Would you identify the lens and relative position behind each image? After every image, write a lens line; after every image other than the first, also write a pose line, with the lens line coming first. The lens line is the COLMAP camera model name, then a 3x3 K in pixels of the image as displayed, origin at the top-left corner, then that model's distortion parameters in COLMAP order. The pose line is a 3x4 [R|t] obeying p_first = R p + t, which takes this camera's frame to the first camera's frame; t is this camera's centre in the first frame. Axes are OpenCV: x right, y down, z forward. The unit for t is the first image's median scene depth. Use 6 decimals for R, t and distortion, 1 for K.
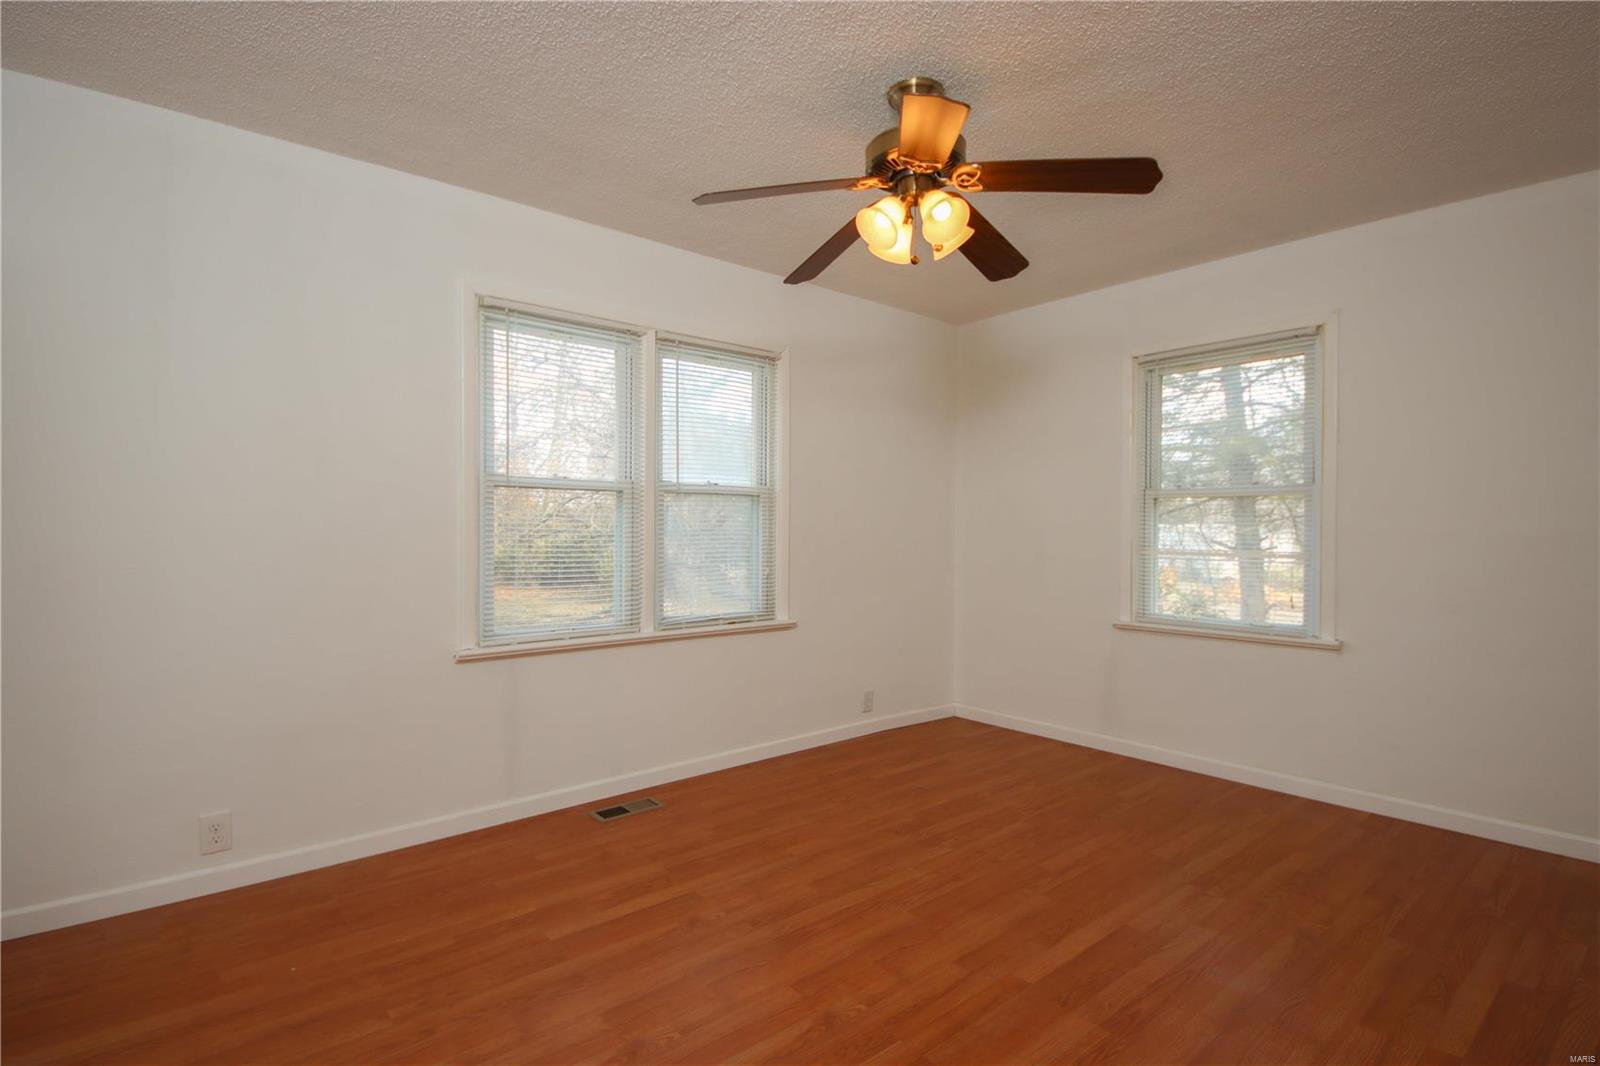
lens RADIAL K [[735.5, 0, 800.0], [0, 735.5, 533.0], [0, 0, 1]] dist [-0.003535, -0.000616]
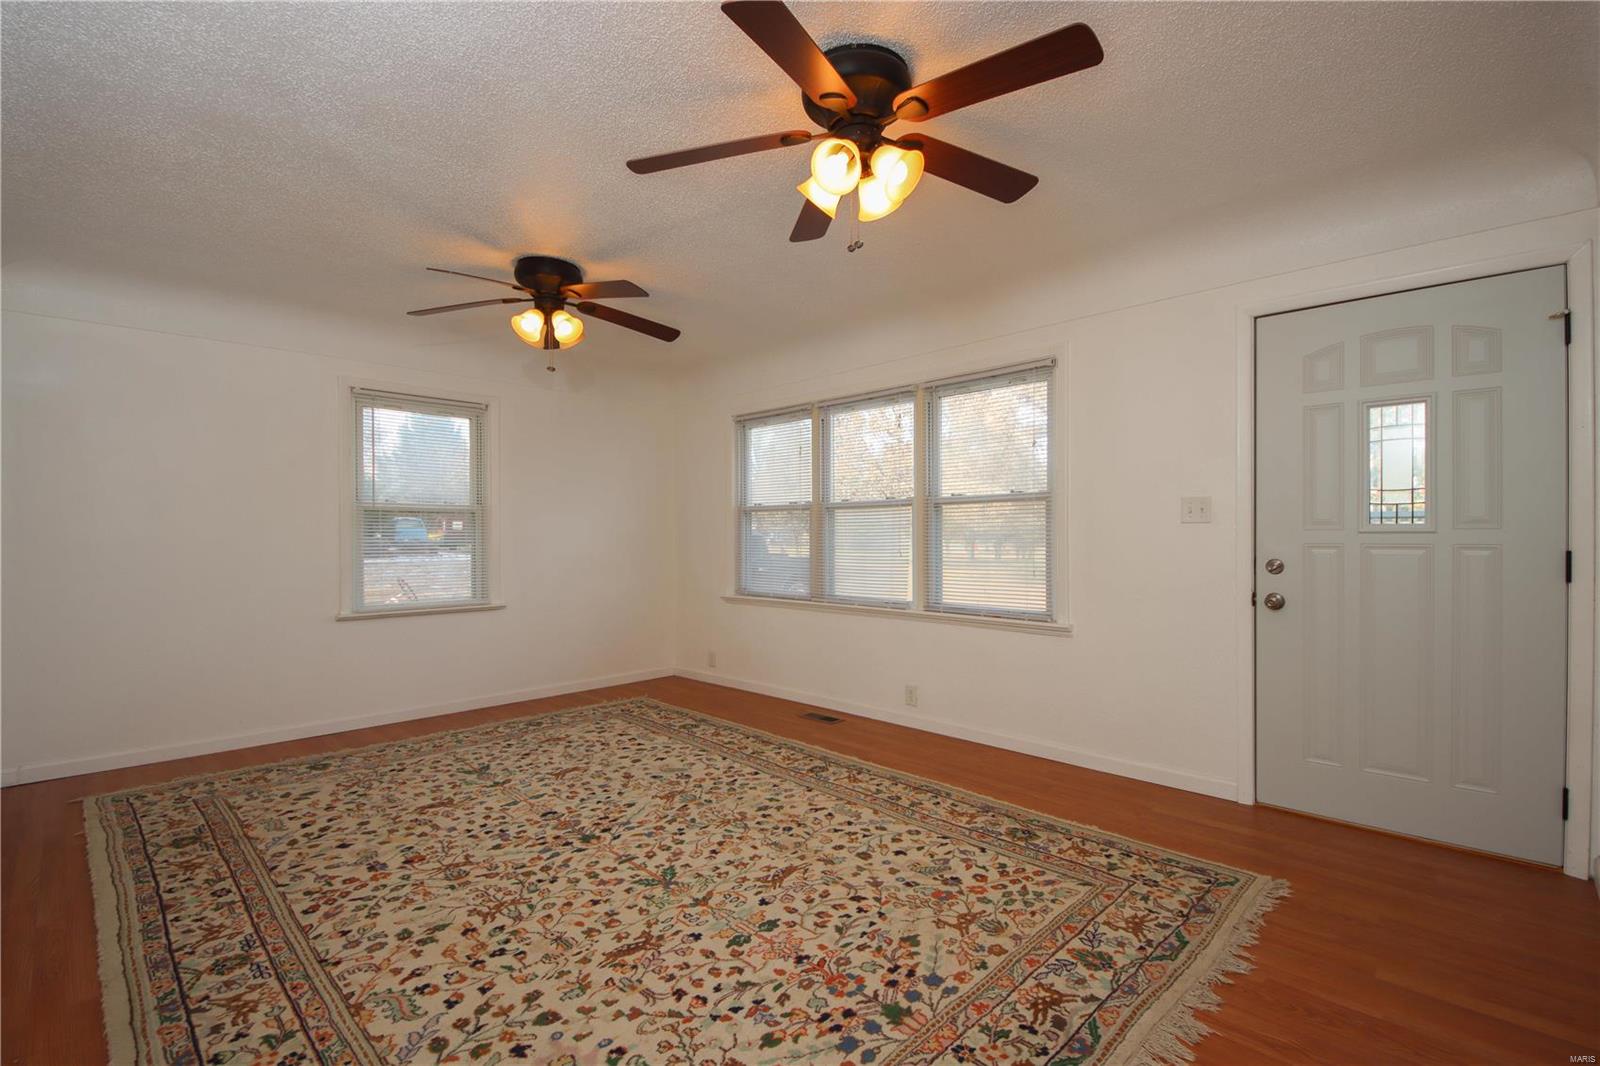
lens RADIAL K [[696.8, 0, 800.0], [0, 696.8, 533.0], [0, 0, 1]] dist [0.020069, -0.016956]
pose [[0.115525, -0.023618, -0.993024, 1.153380], [-0.008970, 0.999652, -0.024819, 0.030018], [0.993264, 0.011775, 0.115273, 0.773206]]
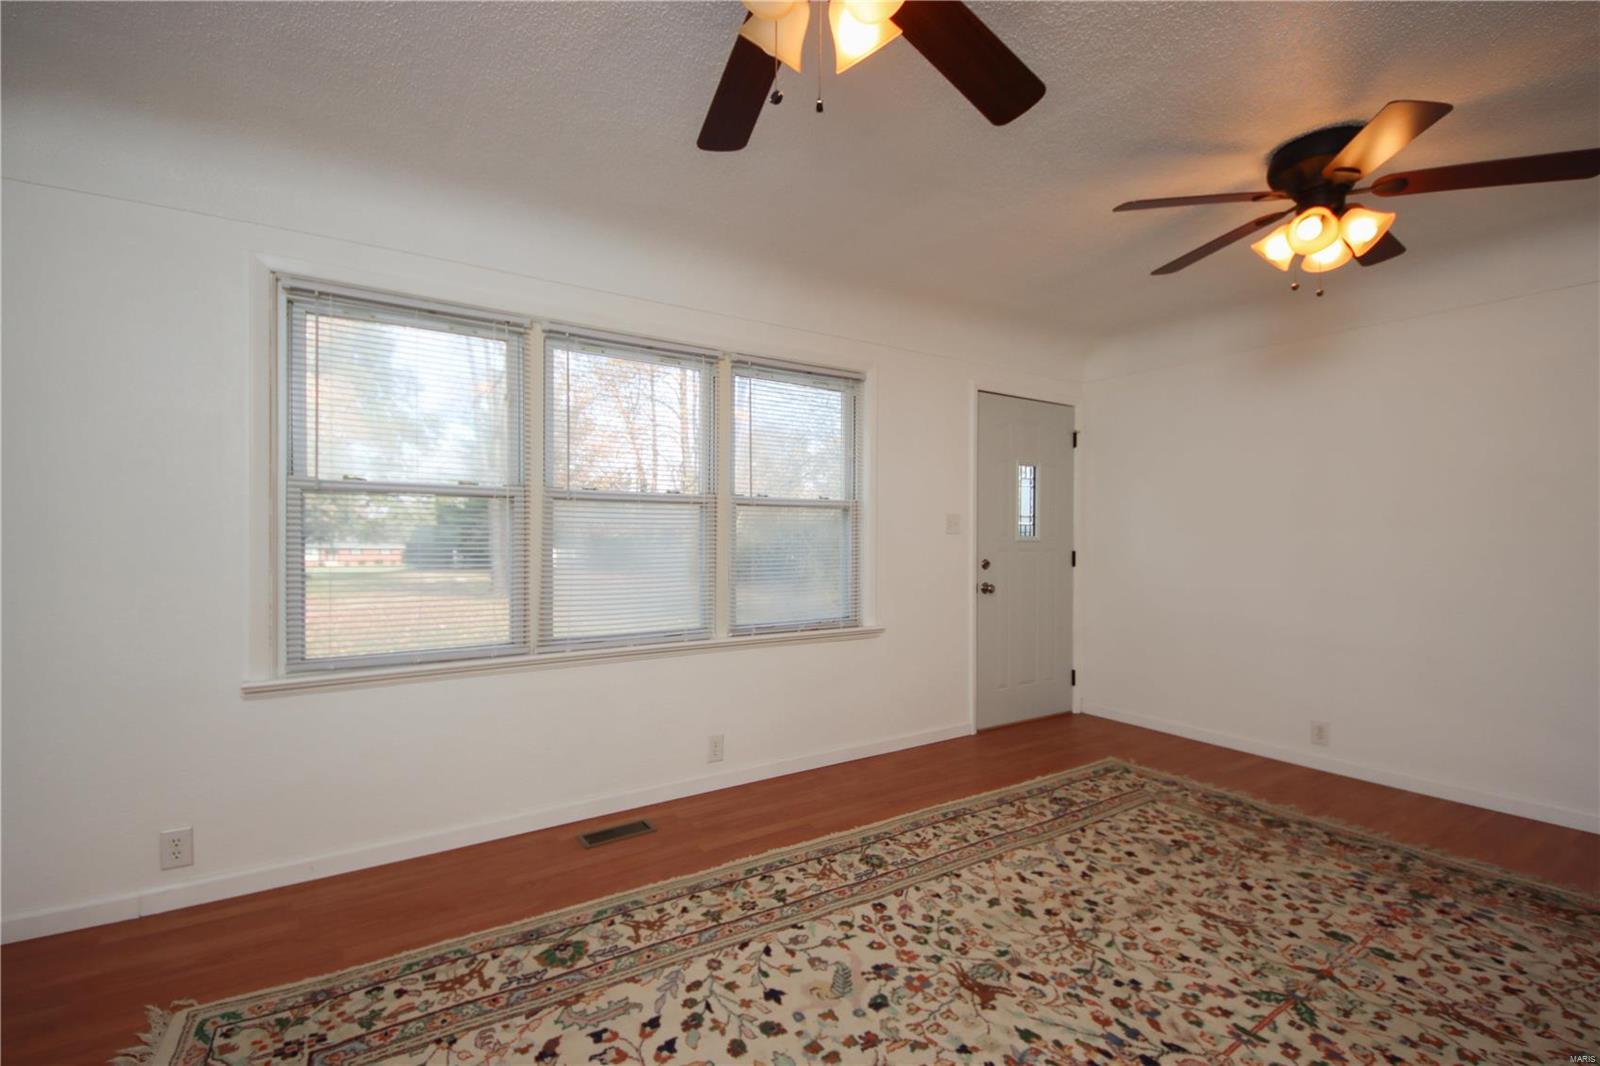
lens RADIAL K [[696.8, 0, 800.0], [0, 696.8, 533.0], [0, 0, 1]] dist [0.020069, -0.016956]
pose [[0.993512, -0.012892, -0.112993, 0.204345], [0.011229, 0.999819, -0.015347, 0.004728], [0.113170, 0.013979, 0.993477, 0.186115]]
